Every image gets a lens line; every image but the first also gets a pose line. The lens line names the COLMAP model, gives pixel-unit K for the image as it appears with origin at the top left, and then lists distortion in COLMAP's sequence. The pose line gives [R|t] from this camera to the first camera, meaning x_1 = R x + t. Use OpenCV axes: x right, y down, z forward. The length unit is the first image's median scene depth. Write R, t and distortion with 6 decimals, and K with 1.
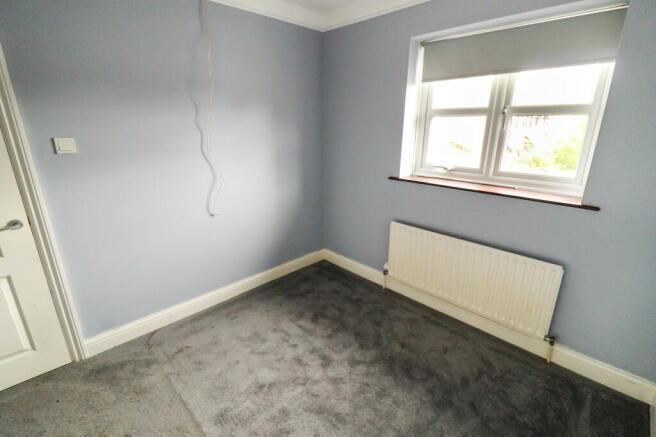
lens RADIAL K [[305.6, 0, 329.9], [0, 305.6, 216.4], [0, 0, 1]] dist [0.001793, -0.000007]
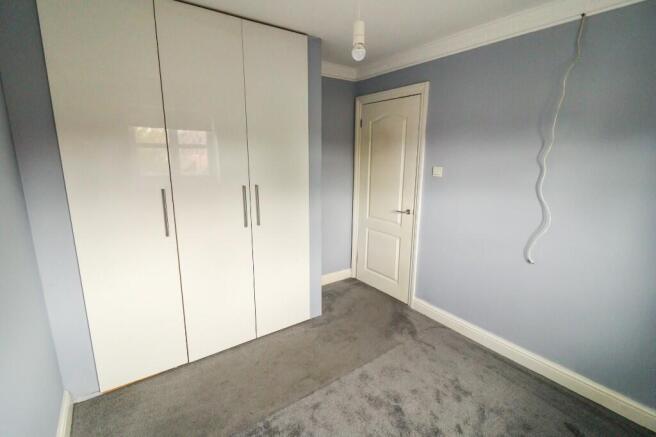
lens RADIAL K [[305.6, 0, 329.9], [0, 305.6, 216.4], [0, 0, 1]] dist [0.001793, -0.000007]
pose [[-0.168799, 0.195761, -0.966015, 0.629844], [-0.297363, 0.924298, 0.239268, -0.192992], [0.939724, 0.327645, -0.097809, 0.599909]]
